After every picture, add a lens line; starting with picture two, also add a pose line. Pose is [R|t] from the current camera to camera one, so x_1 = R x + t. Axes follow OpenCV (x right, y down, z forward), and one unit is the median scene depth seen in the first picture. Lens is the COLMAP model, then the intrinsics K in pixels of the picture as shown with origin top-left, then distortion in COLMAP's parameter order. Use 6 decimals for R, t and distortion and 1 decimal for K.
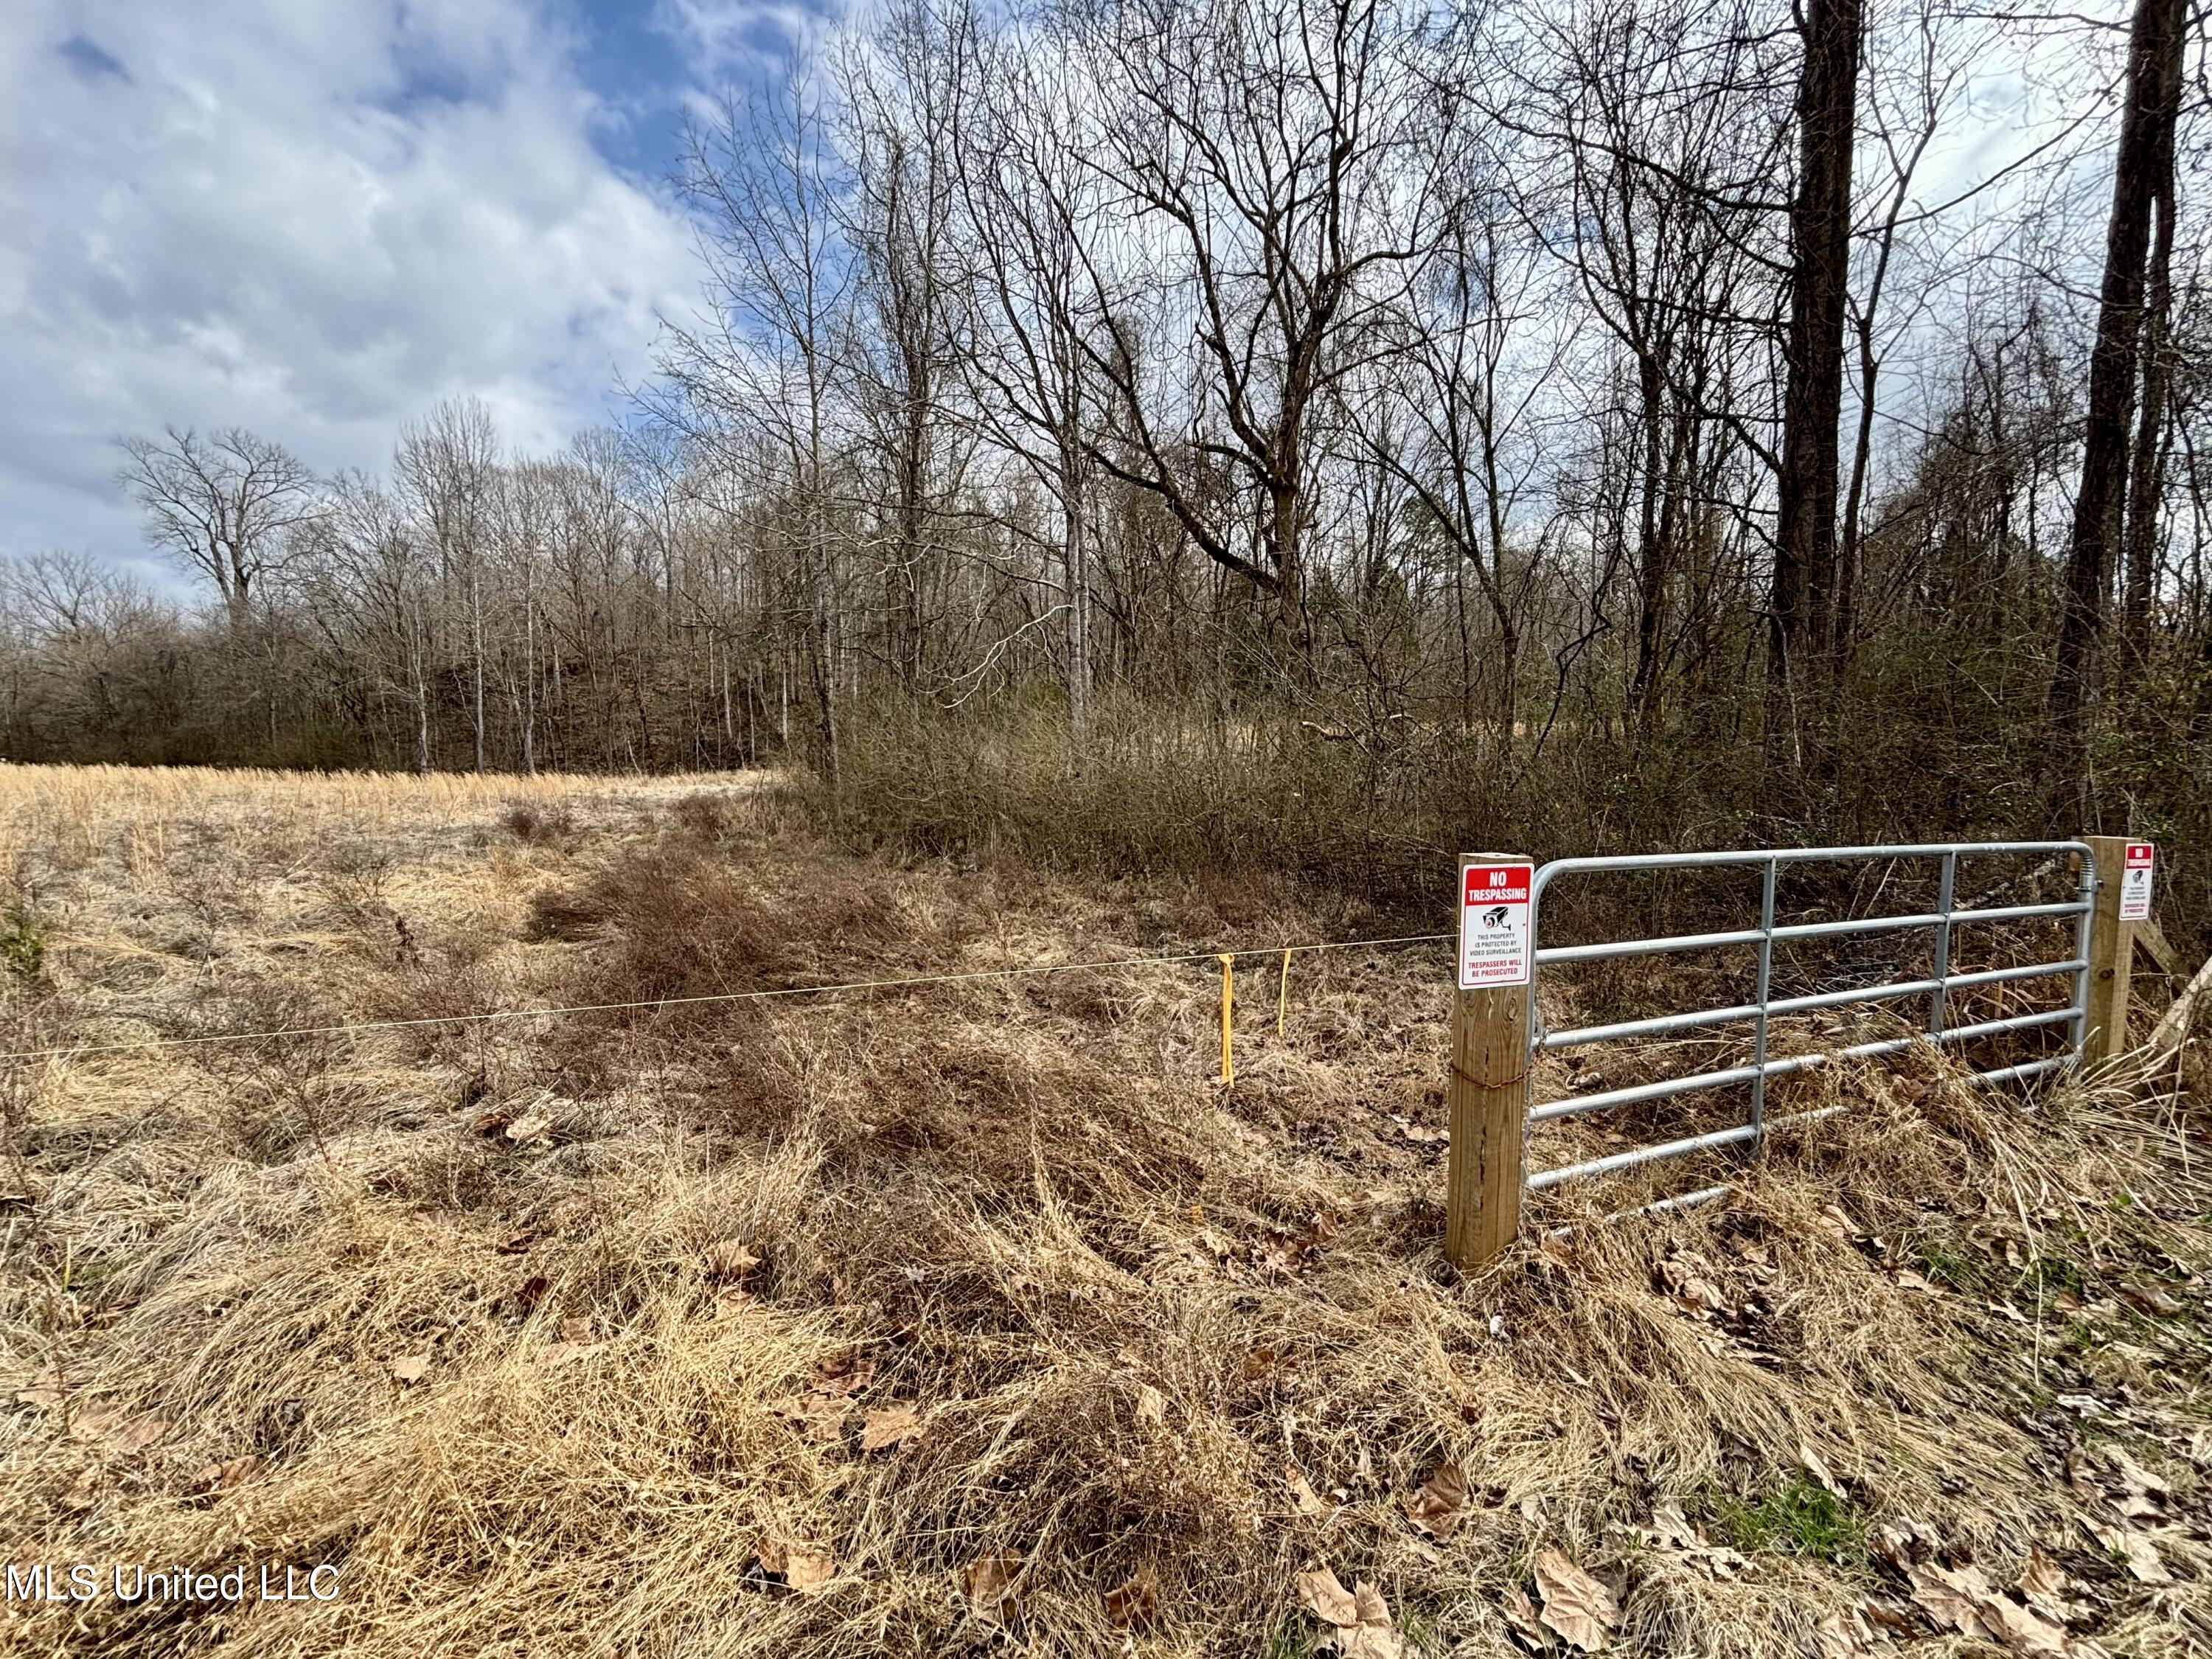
lens RADIAL K [[880.4, 0, 1128.7], [0, 880.4, 866.8], [0, 0, 1]] dist [0.001046, -0.000084]
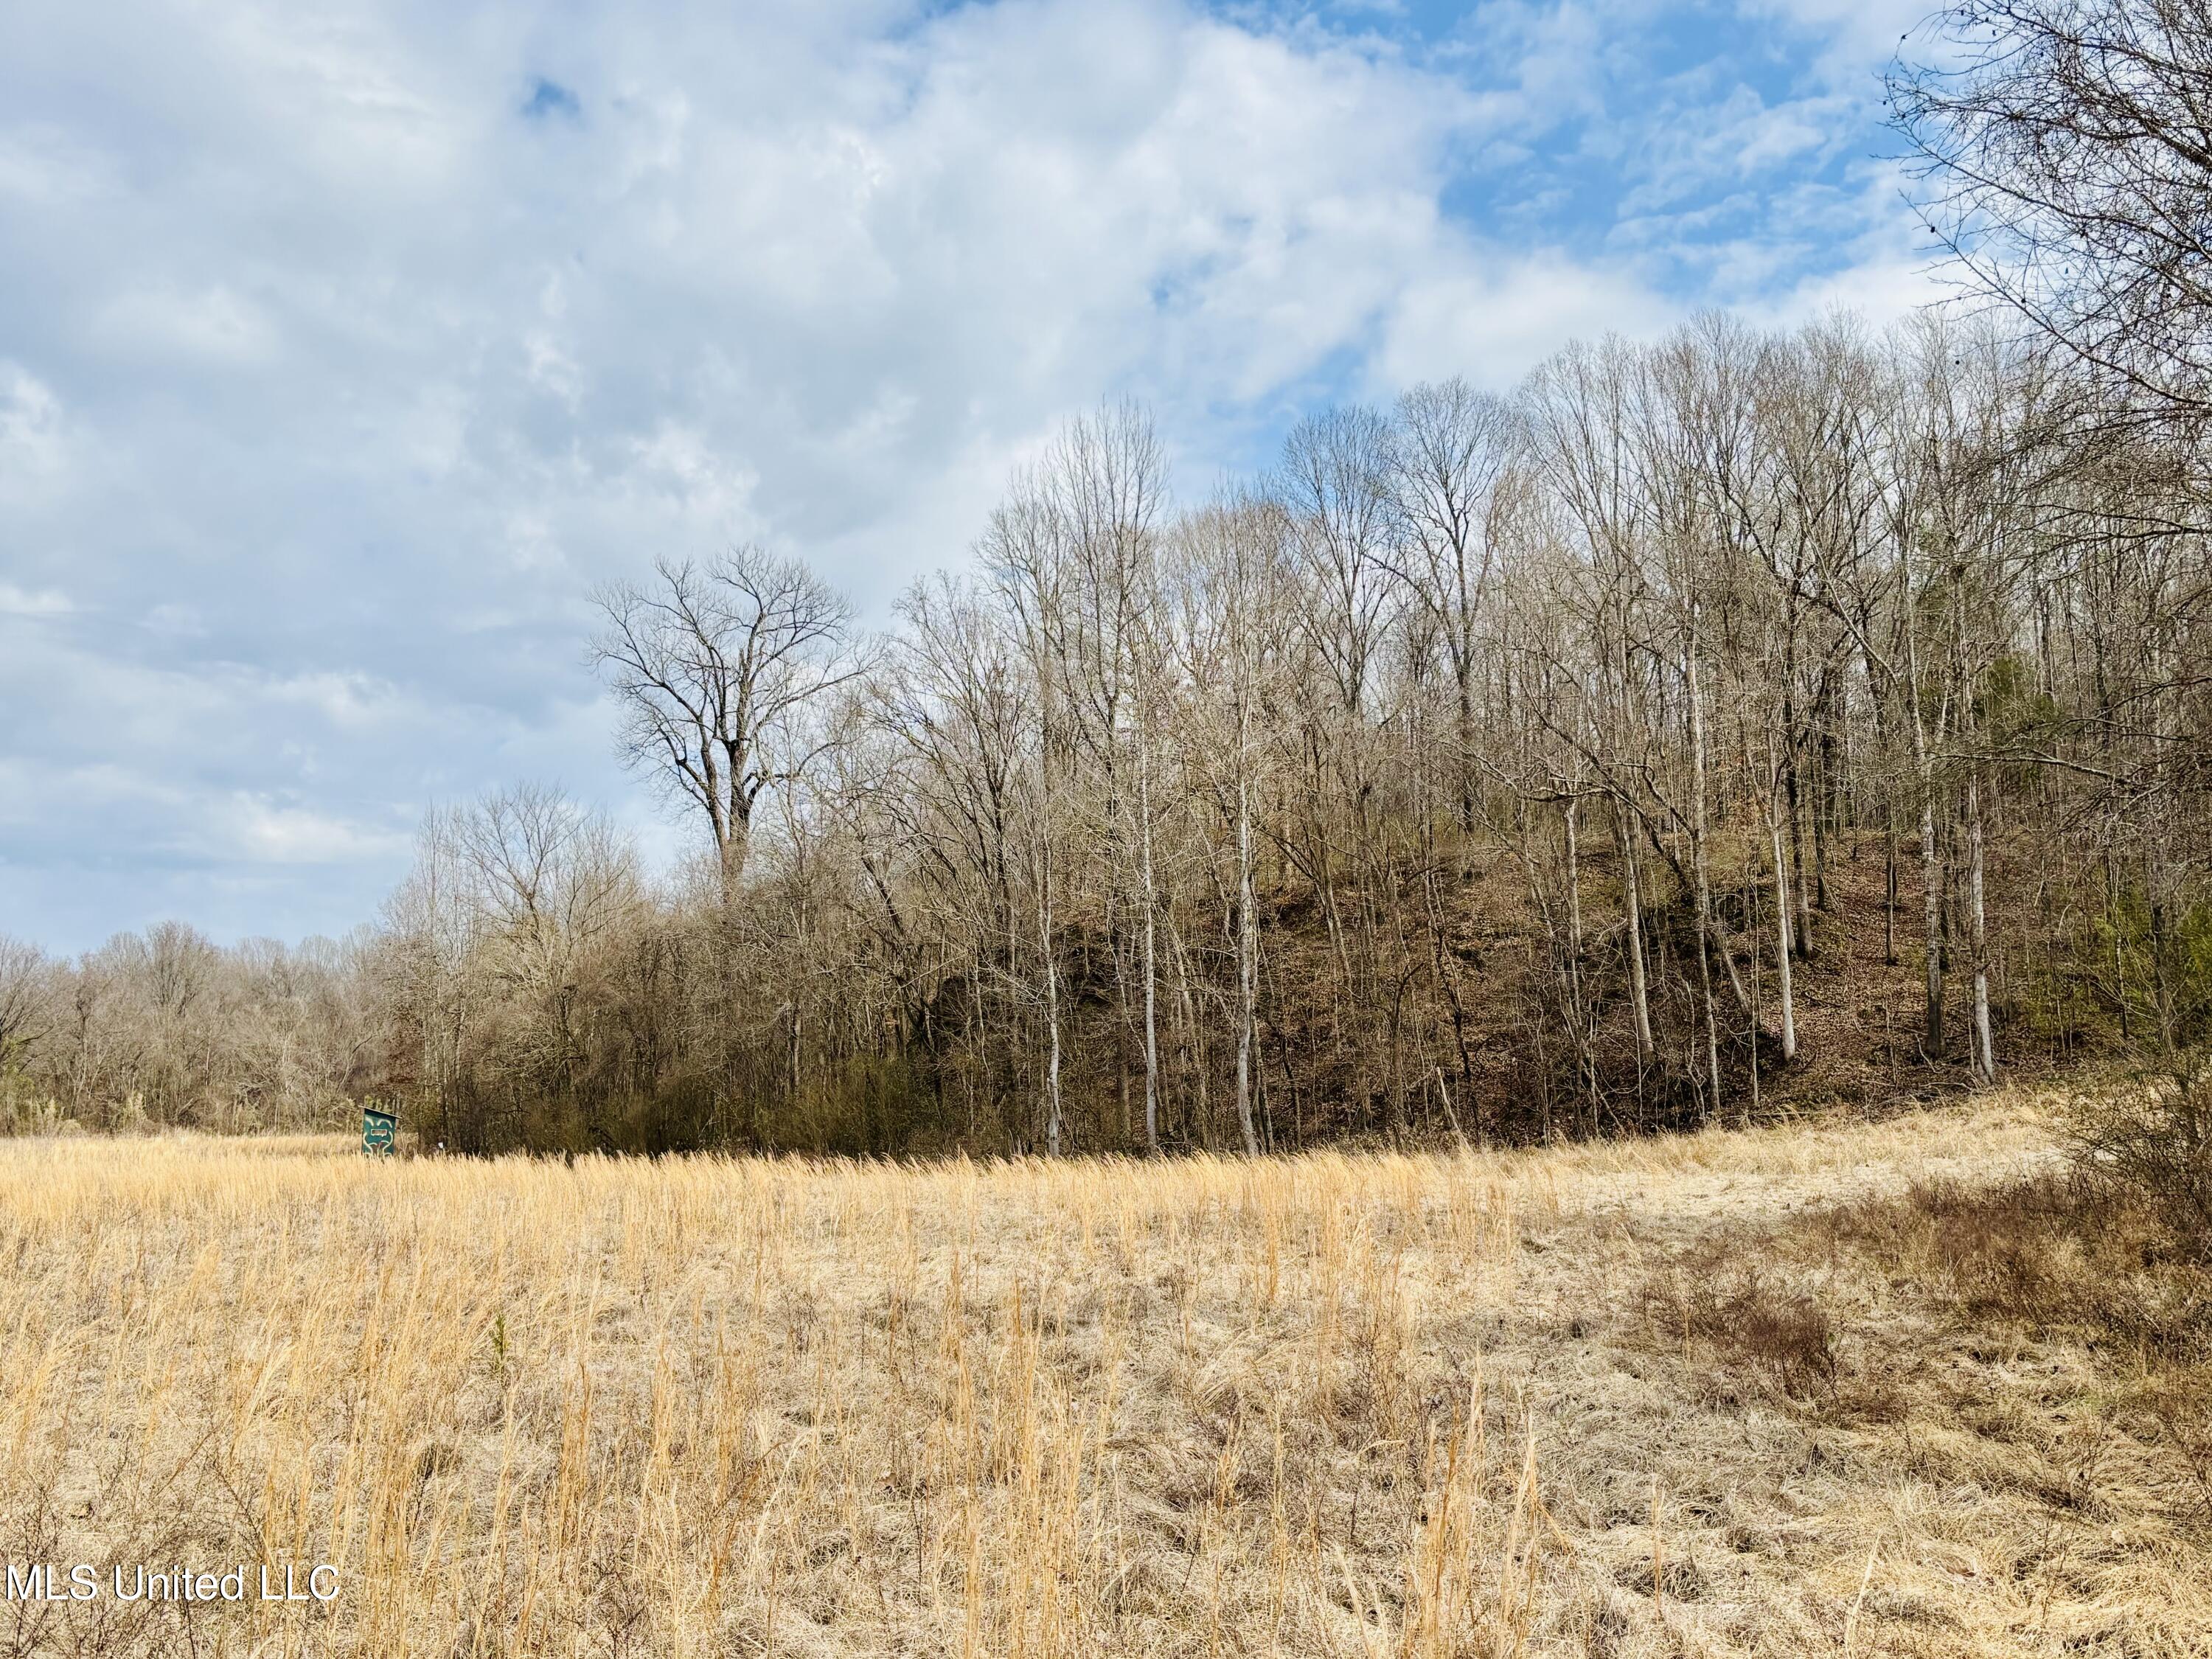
lens RADIAL K [[2139.6, 0, 1106.0], [0, 2139.6, 825.4], [0, 0, 1]] dist [0.080686, 0.000000]
pose [[0.843449, -0.109667, -0.525897, -0.125720], [-0.025405, 0.969703, -0.242961, -0.002821], [0.536608, 0.218286, 0.815109, 0.055537]]
